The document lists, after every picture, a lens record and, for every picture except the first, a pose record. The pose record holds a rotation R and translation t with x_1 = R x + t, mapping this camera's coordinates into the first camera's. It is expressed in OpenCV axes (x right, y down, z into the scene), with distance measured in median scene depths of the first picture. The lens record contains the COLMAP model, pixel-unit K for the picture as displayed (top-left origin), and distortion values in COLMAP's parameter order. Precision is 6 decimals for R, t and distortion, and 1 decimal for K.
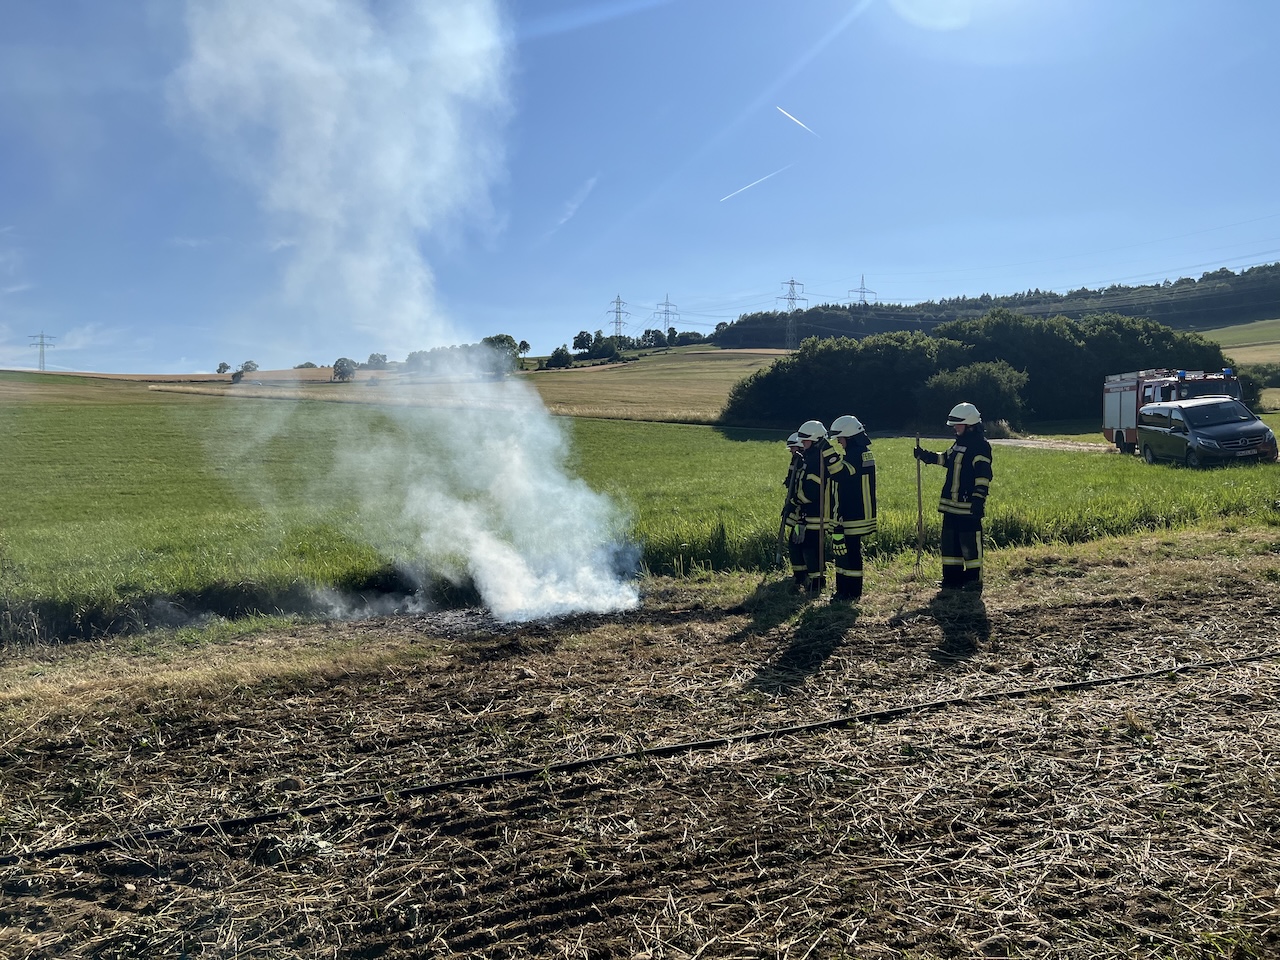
lens RADIAL K [[954.5, 0, 611.4], [0, 954.5, 477.0], [0, 0, 1]] dist [0.052313, -0.061115]
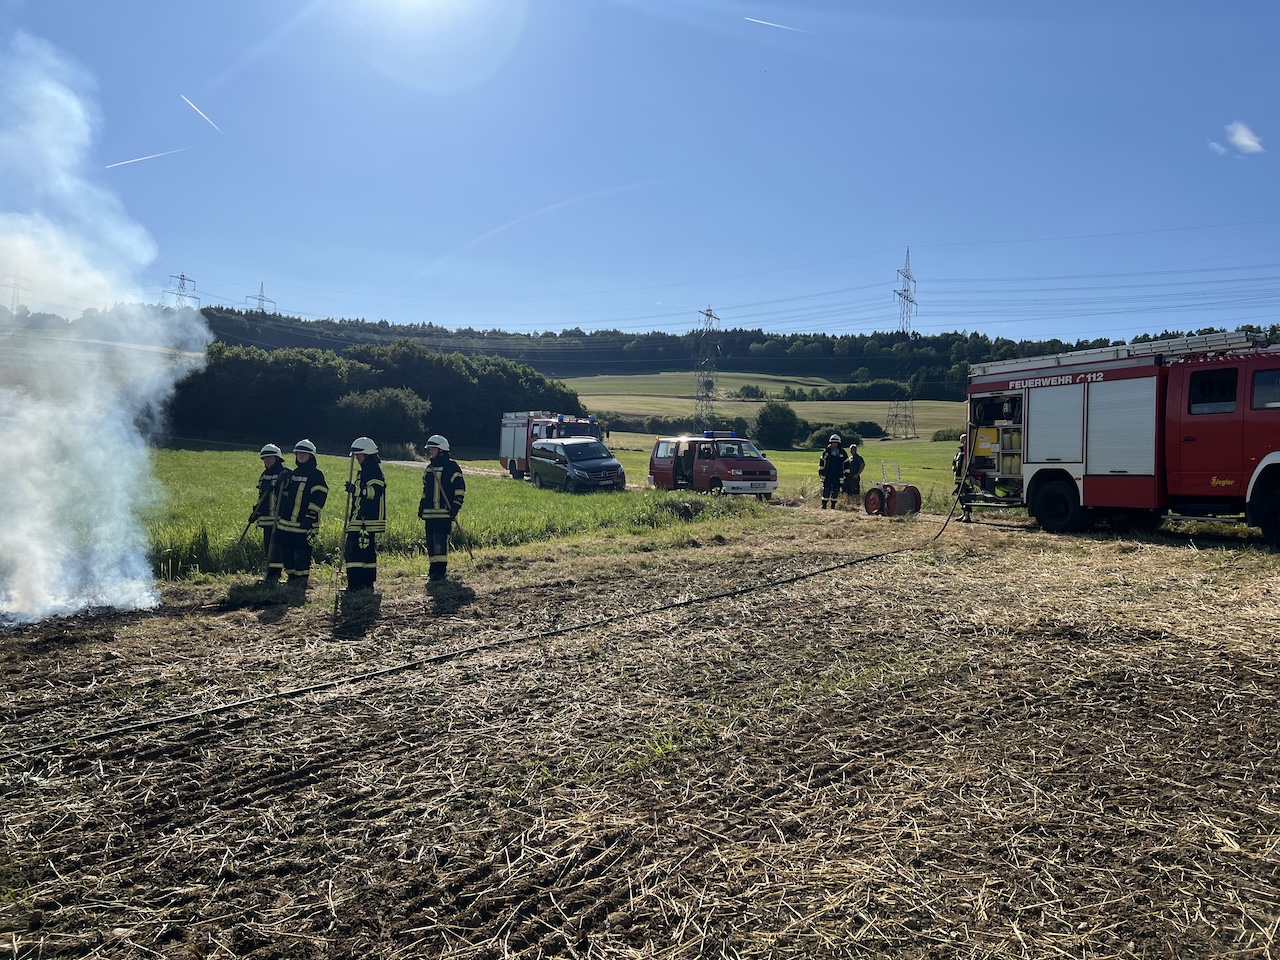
lens RADIAL K [[954.5, 0, 611.4], [0, 954.5, 477.0], [0, 0, 1]] dist [0.052313, -0.061115]
pose [[0.821366, 0.044477, 0.568665, -0.088736], [-0.034711, 0.999005, -0.027999, 0.004386], [-0.569345, 0.003259, 0.822092, -0.080040]]
